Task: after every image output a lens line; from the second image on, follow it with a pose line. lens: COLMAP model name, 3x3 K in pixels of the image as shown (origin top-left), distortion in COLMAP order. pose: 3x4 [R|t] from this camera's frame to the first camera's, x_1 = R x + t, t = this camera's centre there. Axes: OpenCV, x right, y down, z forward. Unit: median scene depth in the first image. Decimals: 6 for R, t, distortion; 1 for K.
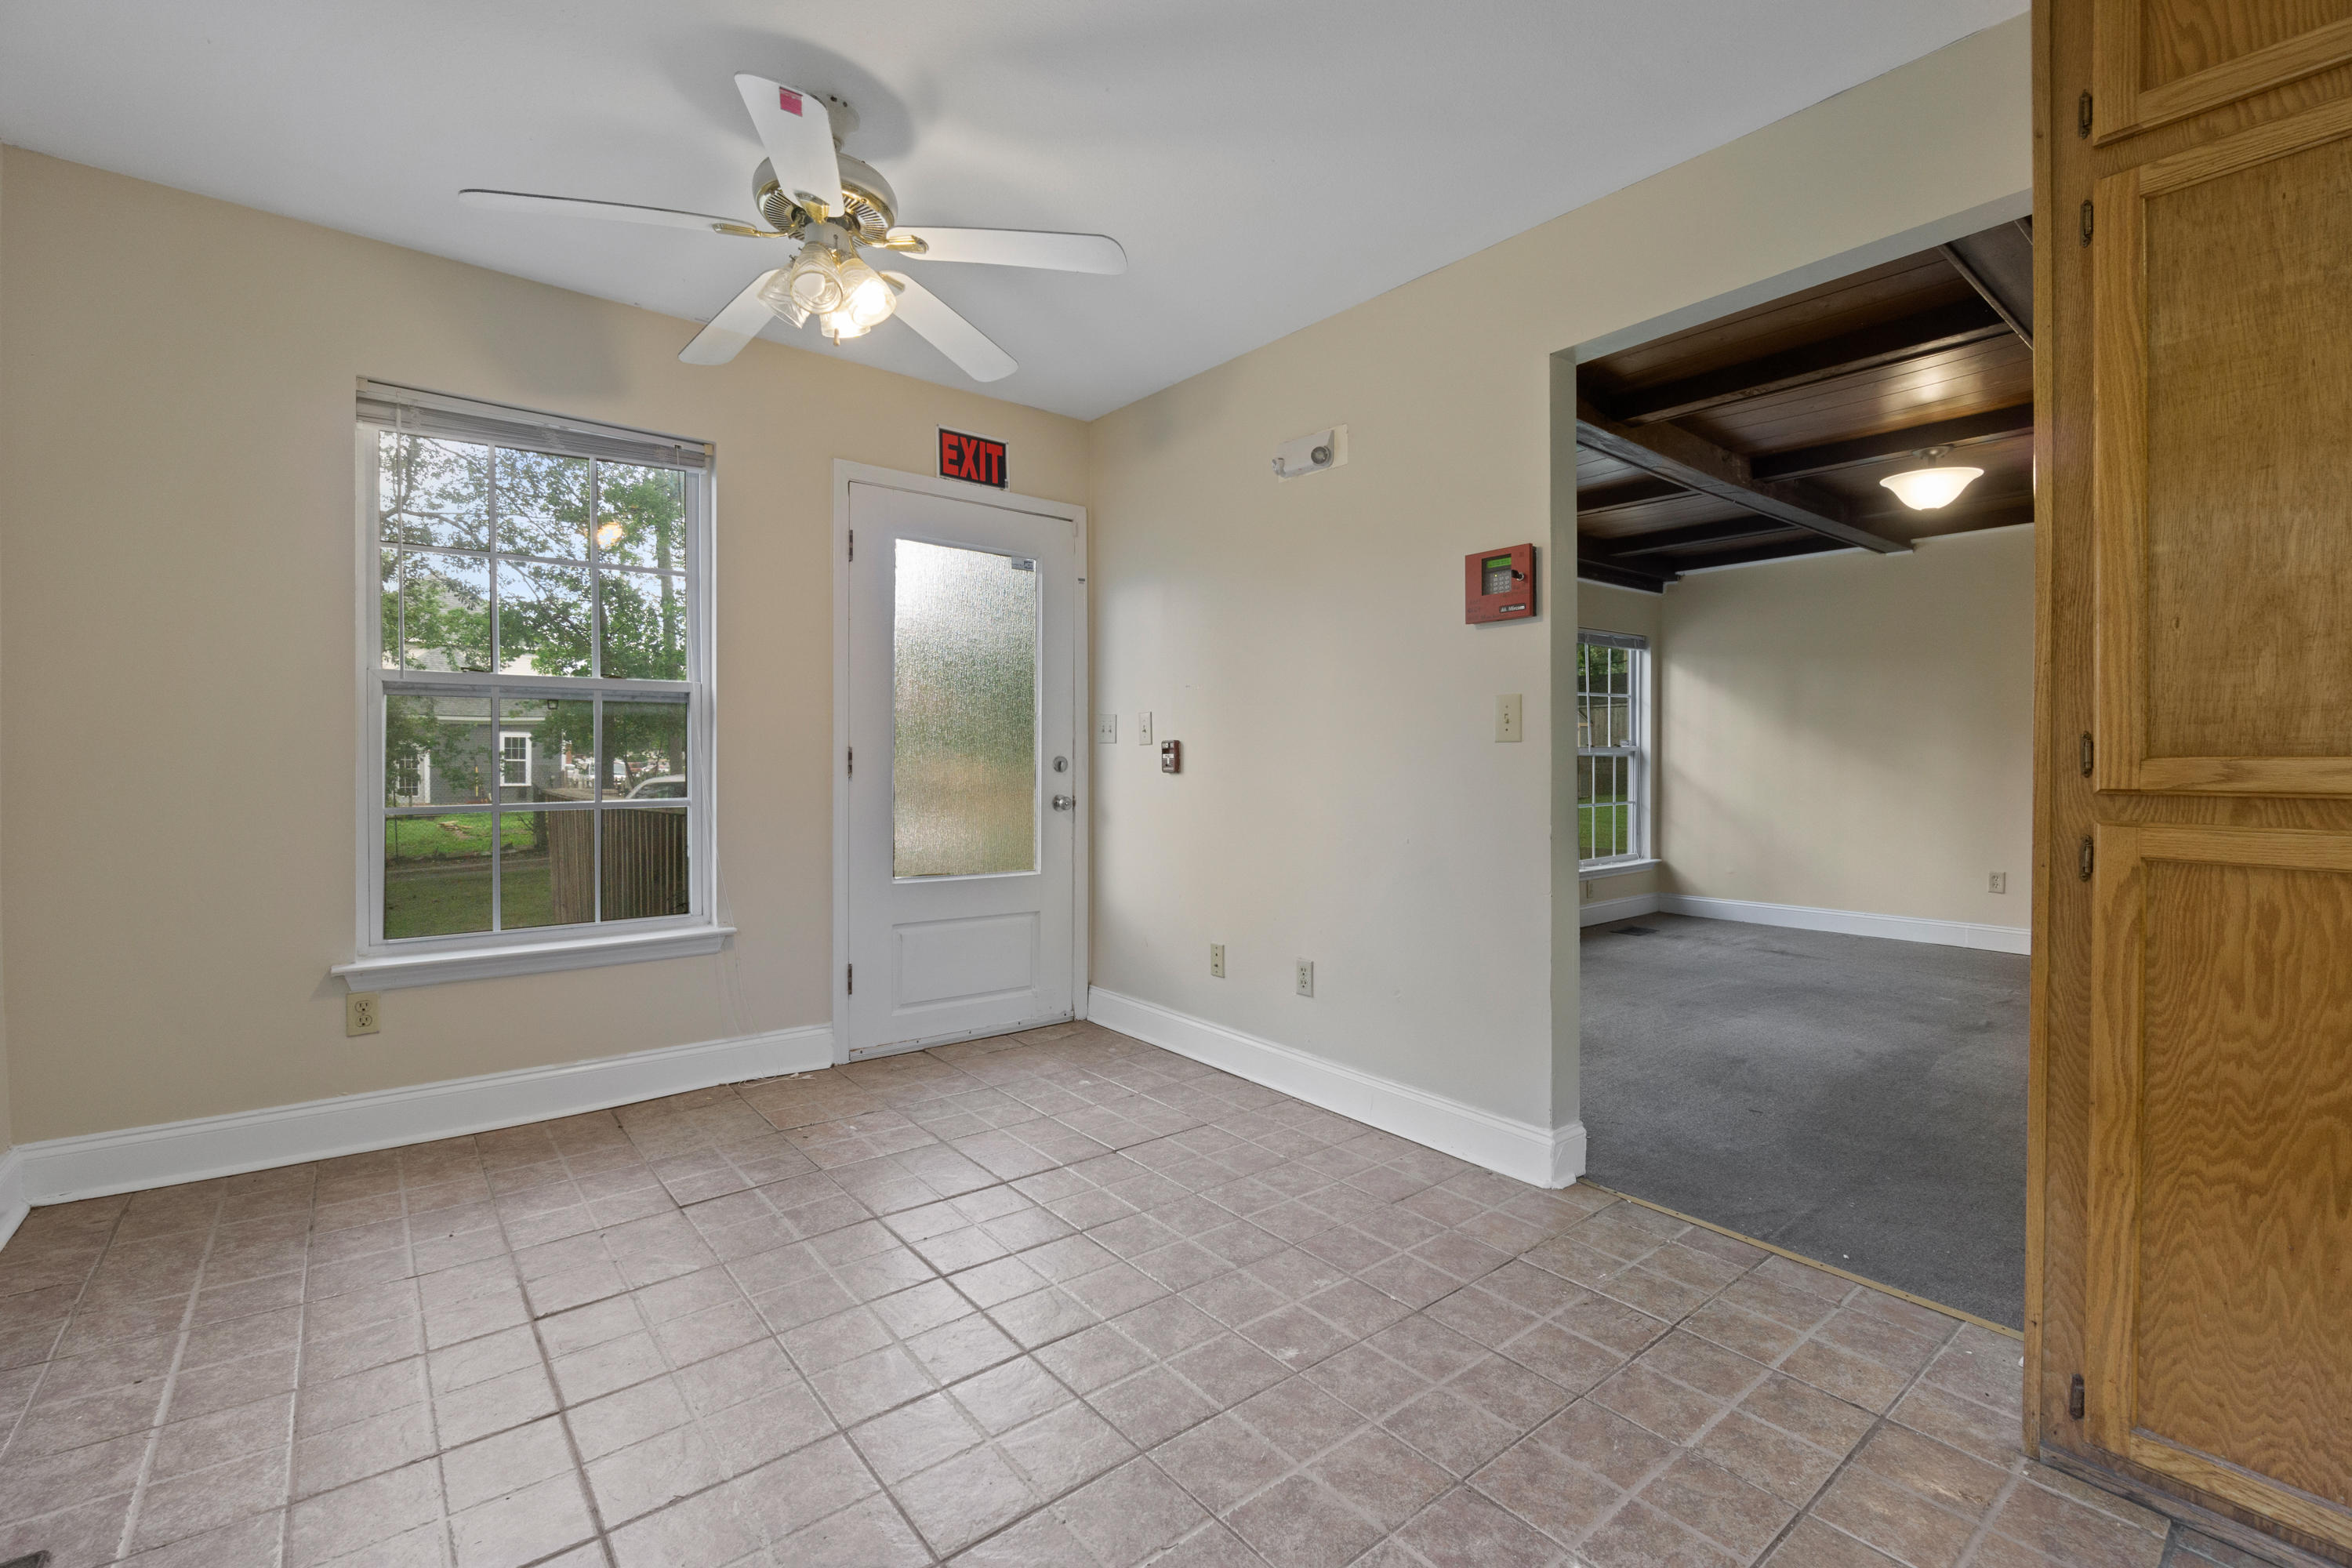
lens RADIAL K [[1024.8, 0, 1190.5], [0, 1024.8, 767.9], [0, 0, 1]] dist [0.000109, -0.000023]
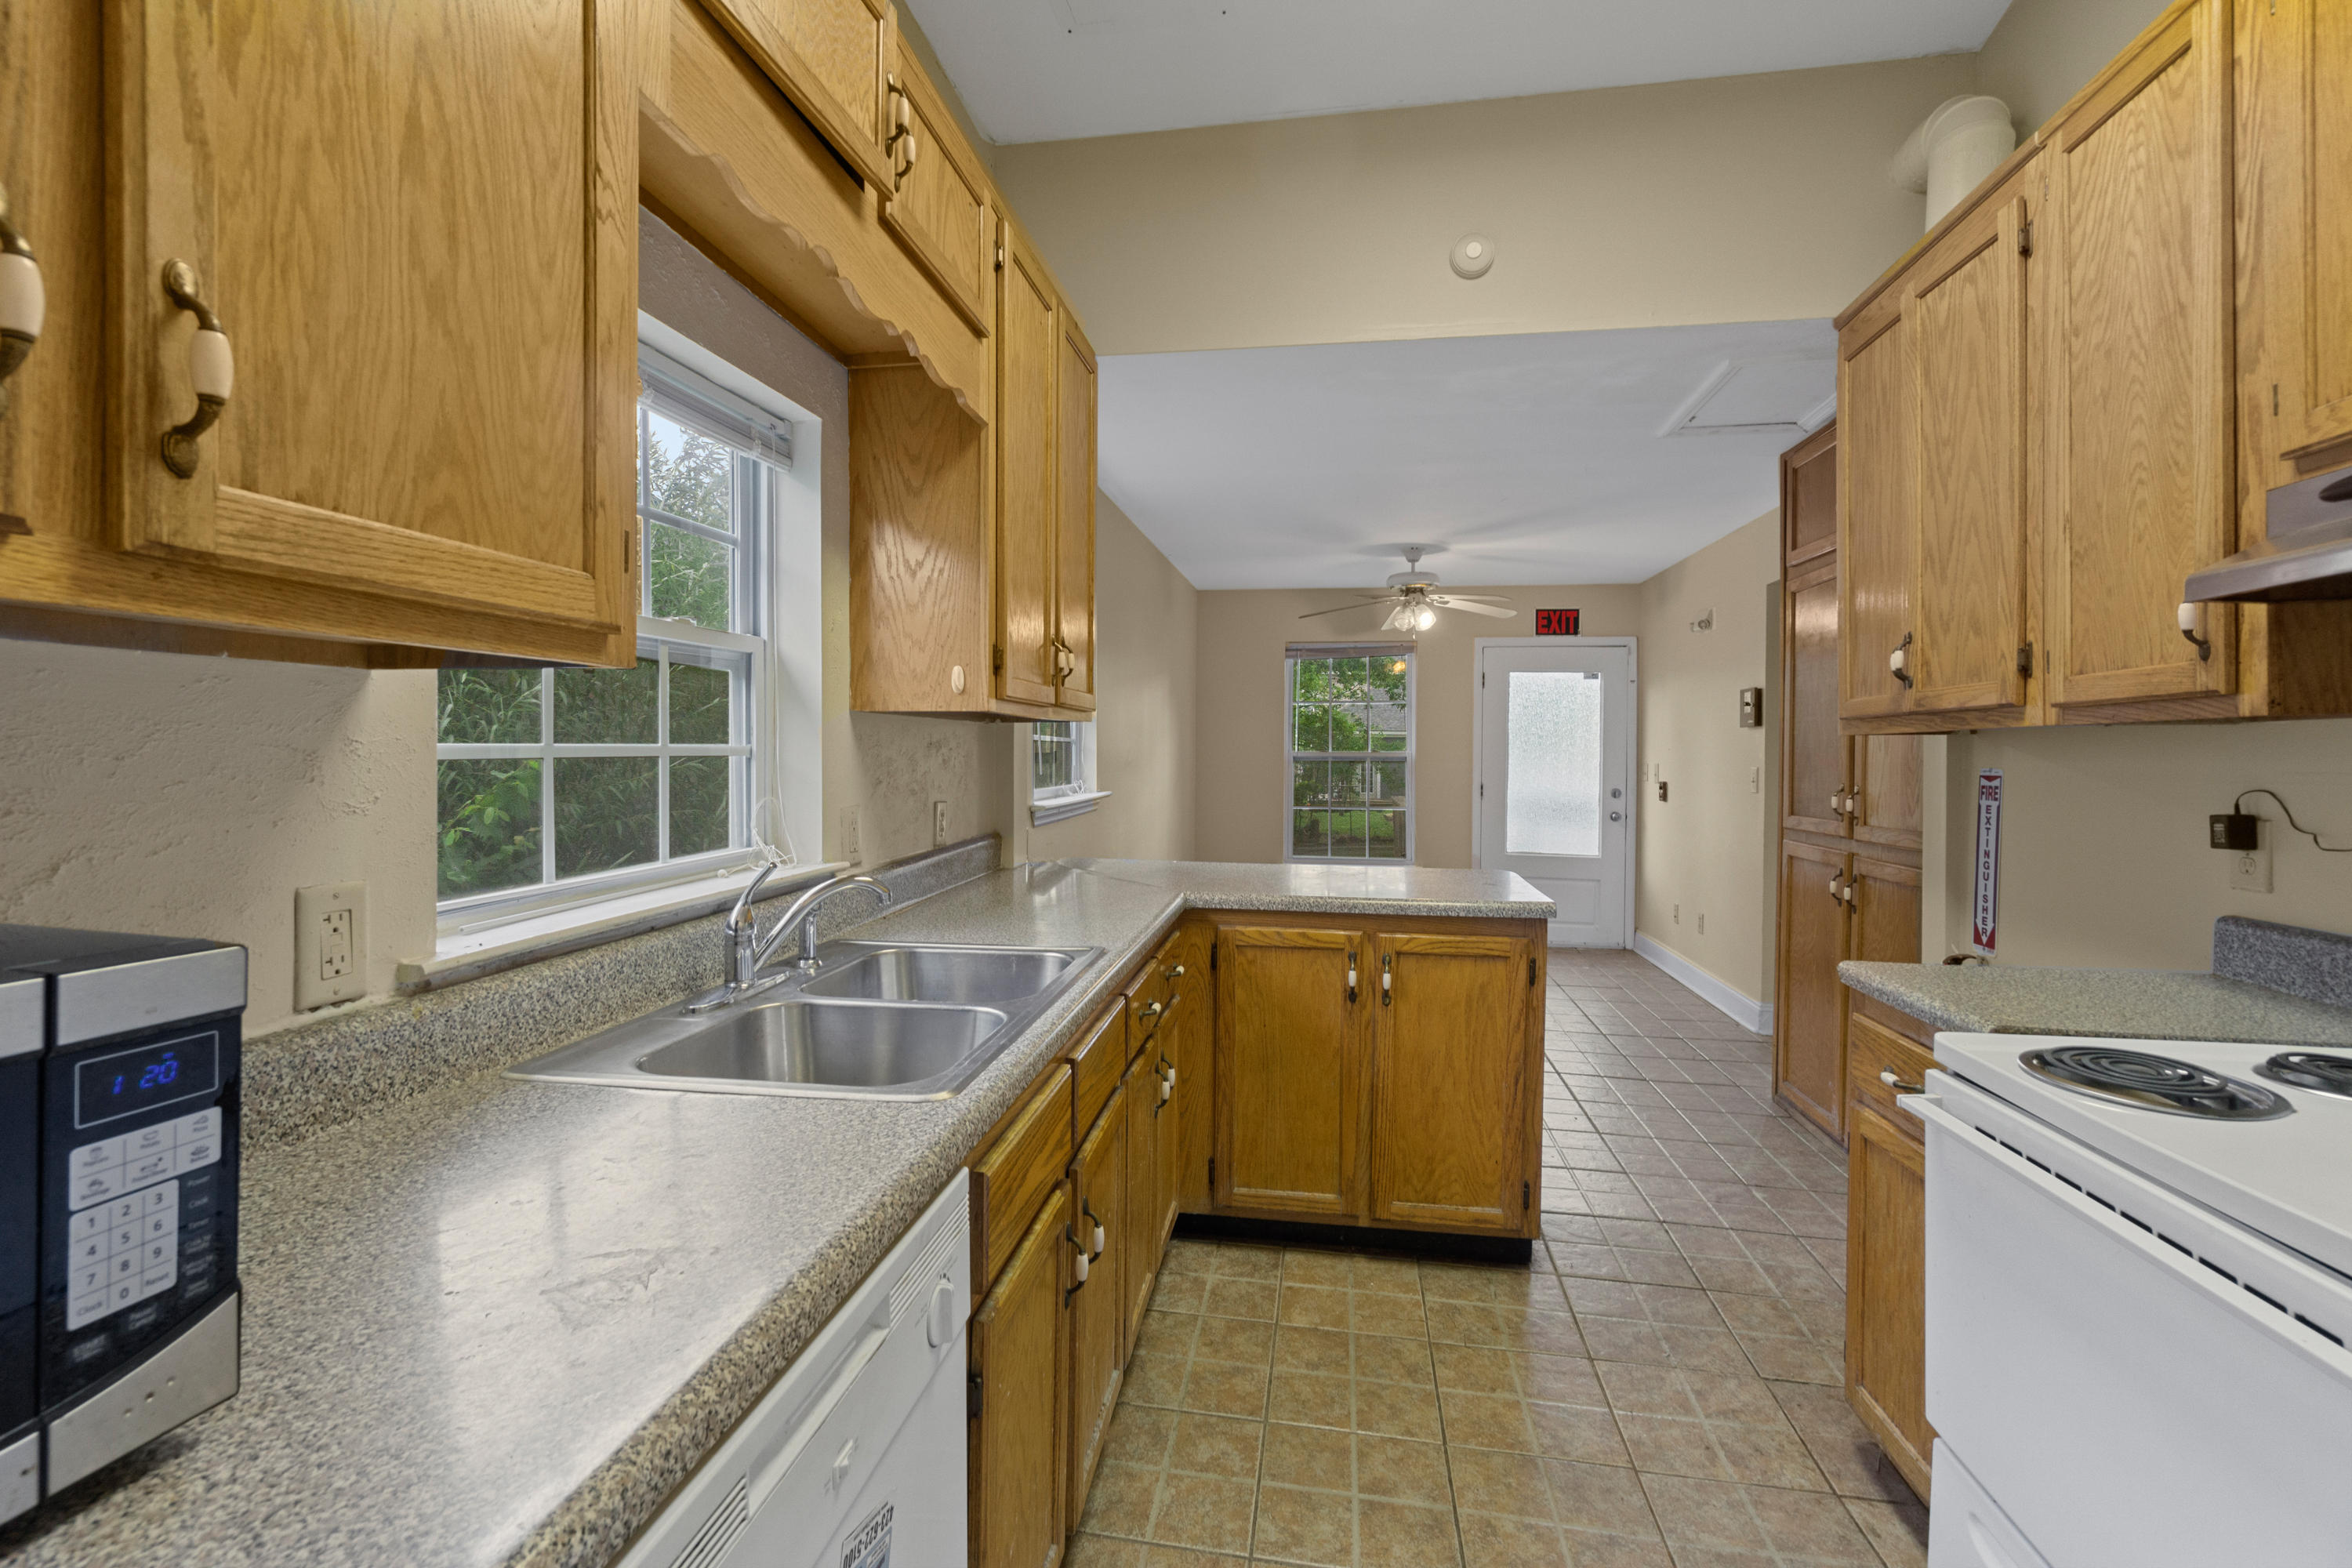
lens RADIAL K [[1024.8, 0, 1173.1], [0, 1024.8, 760.8], [0, 0, 1]] dist [0.000109, -0.000023]
pose [[0.659549, 0.007017, -0.751629, 0.691781], [-0.015650, 0.999868, -0.004398, -0.039875], [0.751498, 0.014664, 0.659572, -0.681384]]
